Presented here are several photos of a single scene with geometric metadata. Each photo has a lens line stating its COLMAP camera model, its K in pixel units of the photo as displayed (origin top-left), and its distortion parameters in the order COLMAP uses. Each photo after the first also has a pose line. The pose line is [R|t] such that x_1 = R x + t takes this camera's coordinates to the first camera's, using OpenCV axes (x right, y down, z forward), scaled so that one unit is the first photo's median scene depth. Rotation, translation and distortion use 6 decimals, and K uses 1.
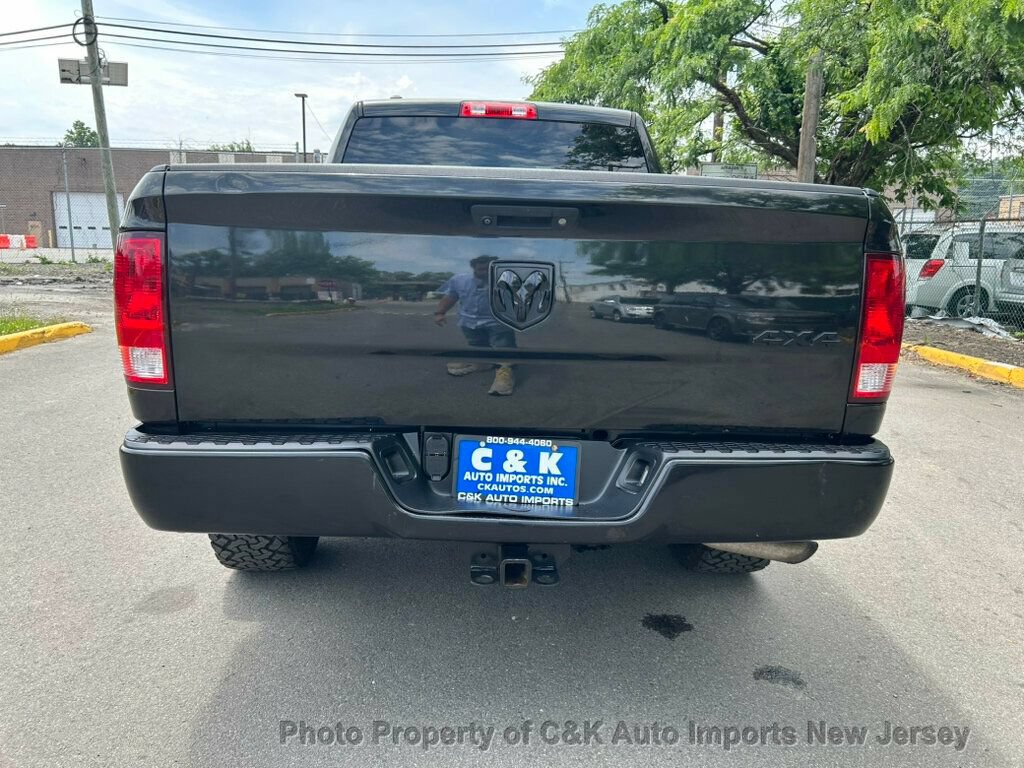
lens RADIAL K [[782.4, 0, 508.1], [0, 782.4, 387.2], [0, 0, 1]] dist [0.047391, -0.053031]
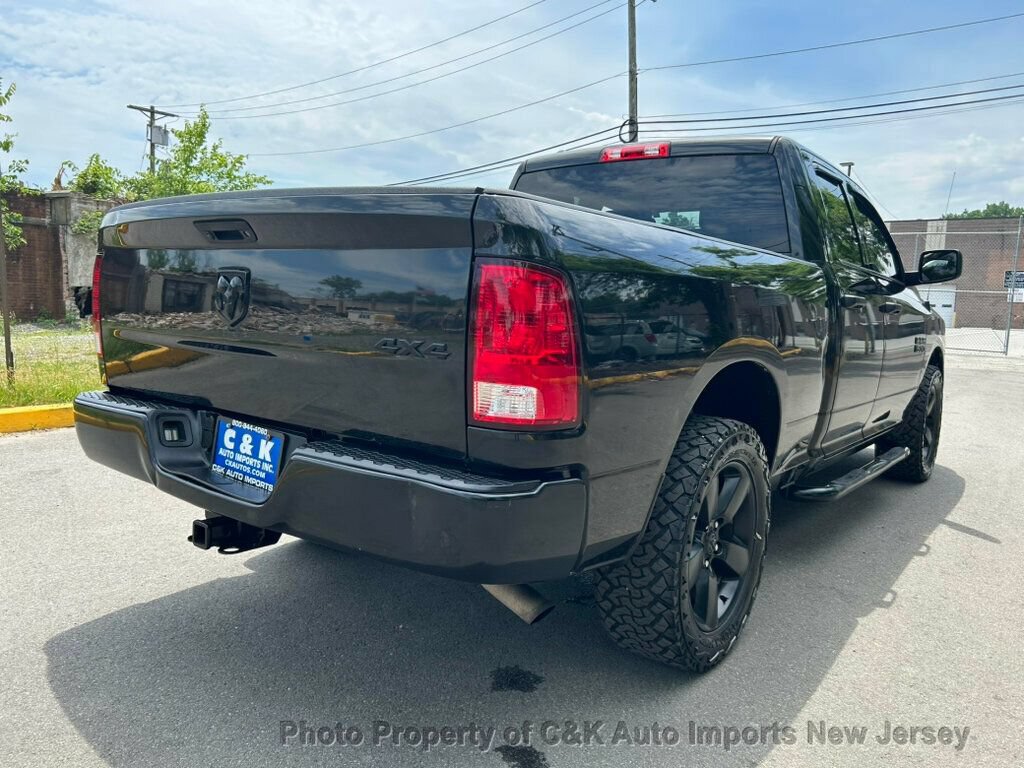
lens RADIAL K [[782.4, 0, 503.2], [0, 782.4, 380.5], [0, 0, 1]] dist [0.047391, -0.053031]
pose [[0.762032, 0.072477, -0.643471, 0.743137], [-0.136041, 0.989458, -0.049659, 0.005899], [0.633088, 0.125380, 0.763858, 0.250377]]
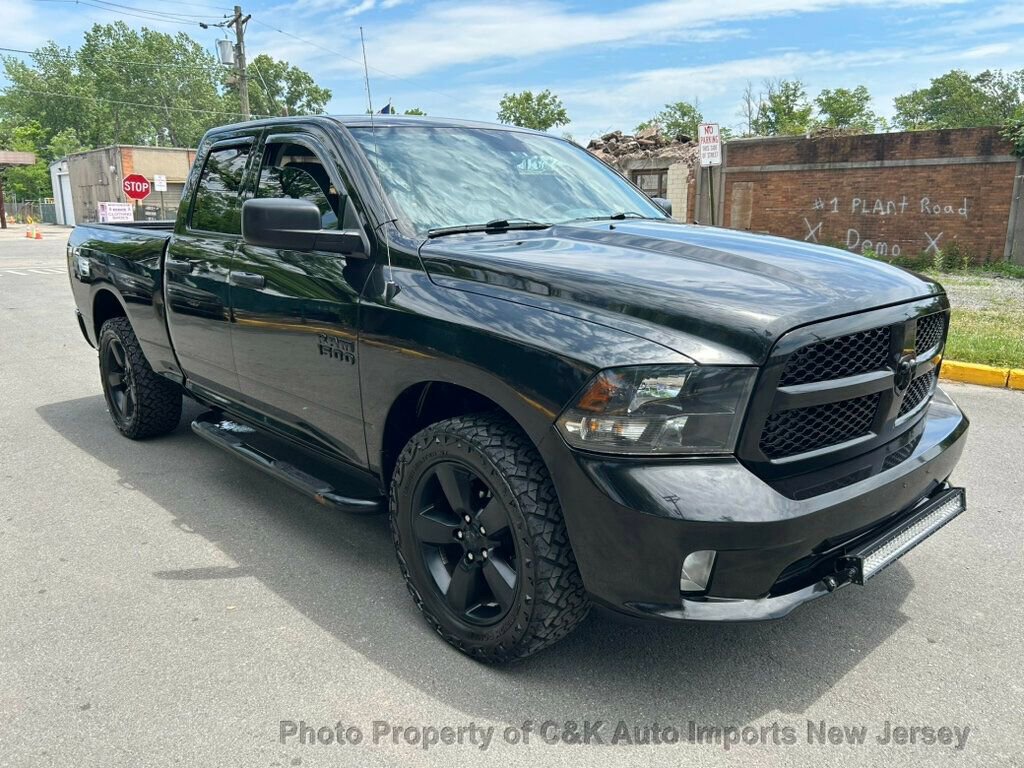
lens RADIAL K [[782.4, 0, 504.3], [0, 782.4, 375.9], [0, 0, 1]] dist [0.047391, -0.053031]
pose [[-0.778137, 0.111345, -0.618147, 0.813572], [-0.126582, 0.936167, 0.327975, -0.640607], [0.615207, 0.333456, -0.714372, 3.121760]]
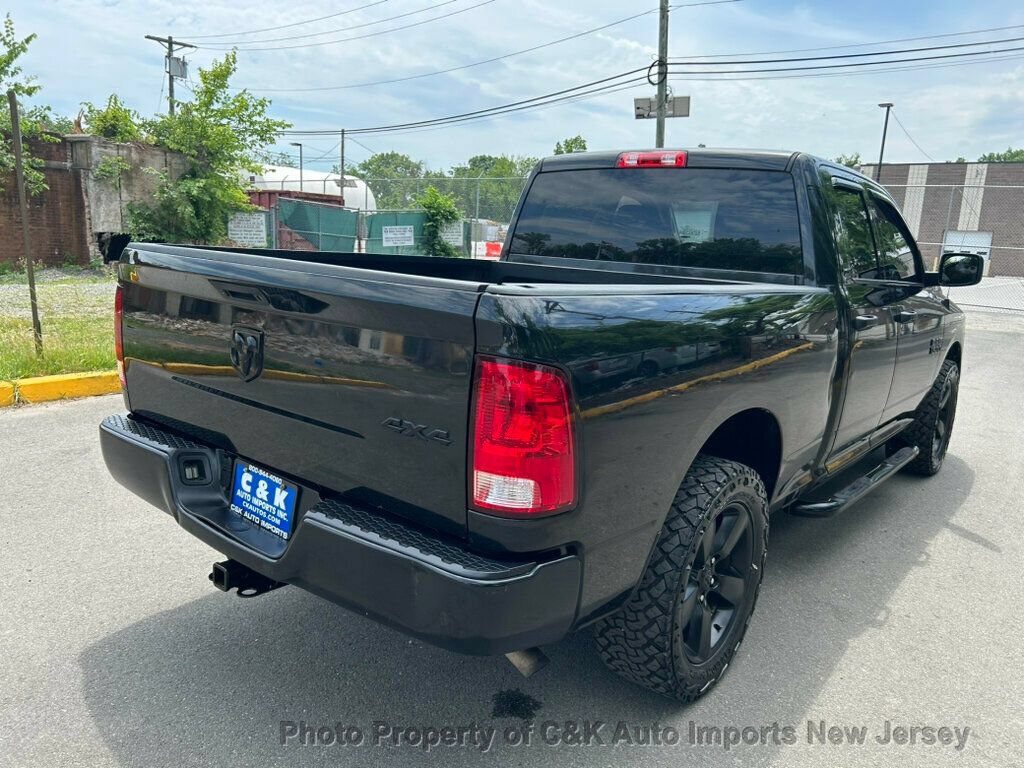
lens RADIAL K [[782.4, 0, 500.9], [0, 782.4, 387.4], [0, 0, 1]] dist [0.047391, -0.053031]
pose [[0.741285, 0.143268, -0.655721, 0.759490], [-0.153217, 0.987278, 0.042500, -0.121878], [0.653468, 0.068963, 0.753806, 0.228642]]
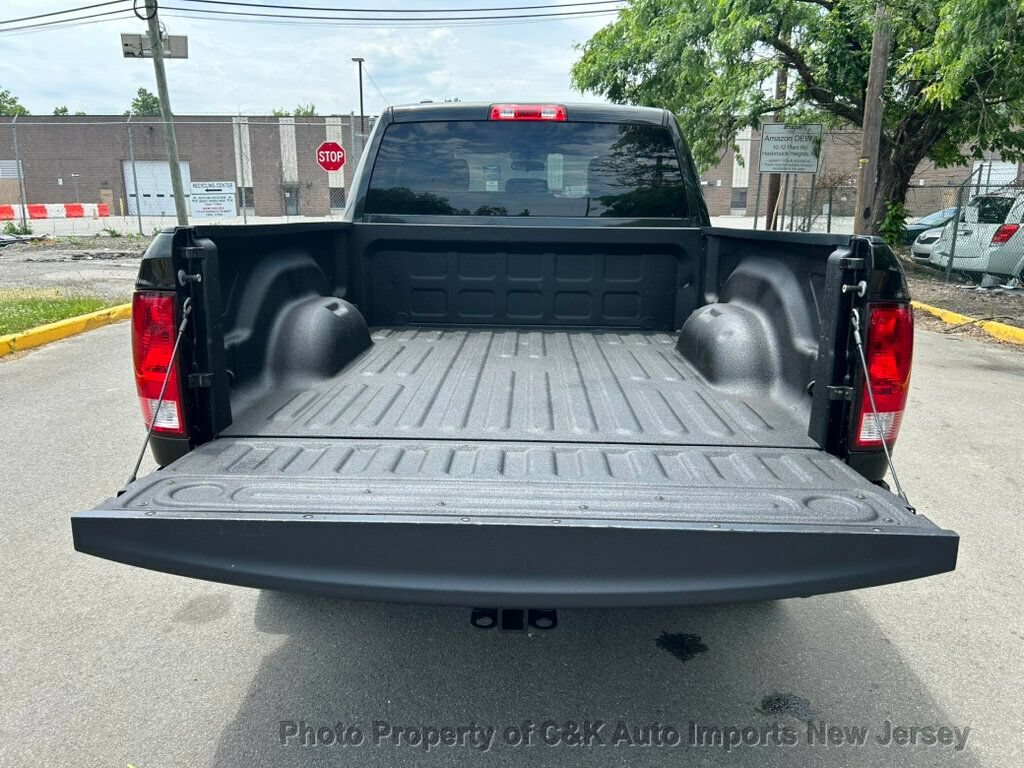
lens RADIAL K [[782.4, 0, 513.7], [0, 782.4, 384.0], [0, 0, 1]] dist [0.047391, -0.053031]
pose [[0.997532, 0.000538, -0.070210, 0.056998], [0.002796, 0.998873, 0.047391, -0.081775], [0.070156, -0.047470, 0.996406, -0.010118]]
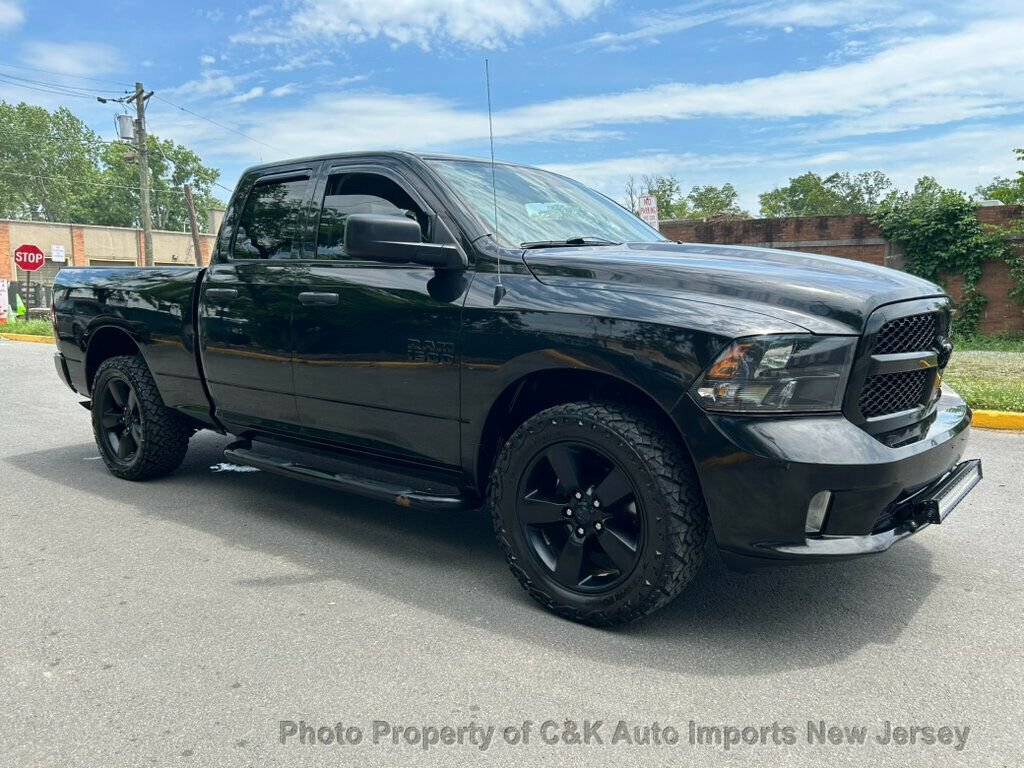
lens RADIAL K [[782.4, 0, 518.1], [0, 782.4, 374.1], [0, 0, 1]] dist [0.047391, -0.053031]
pose [[-0.671453, 0.050148, -0.739349, 1.102889], [-0.152456, 0.967017, 0.204046, -0.515315], [0.725196, 0.249725, -0.641661, 3.041046]]
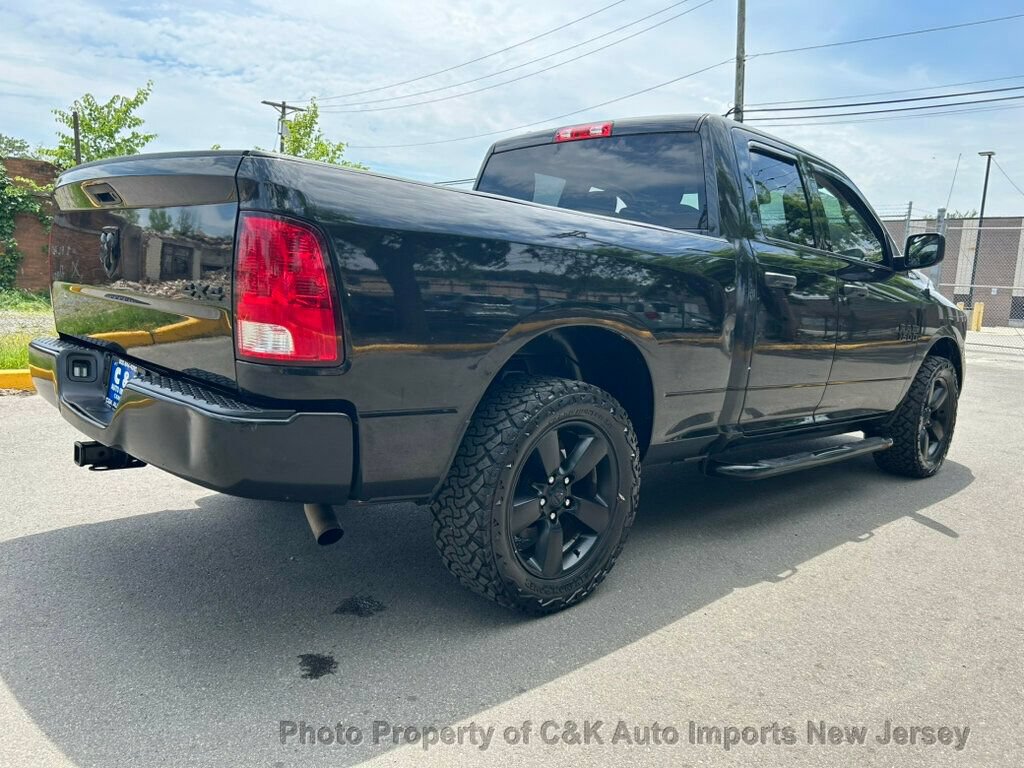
lens RADIAL K [[782.4, 0, 501.7], [0, 782.4, 381.0], [0, 0, 1]] dist [0.047391, -0.053031]
pose [[0.651257, 0.108067, -0.751123, 1.029543], [-0.181600, 0.983242, -0.015992, 0.001312], [0.736808, 0.146819, 0.659968, 0.424313]]
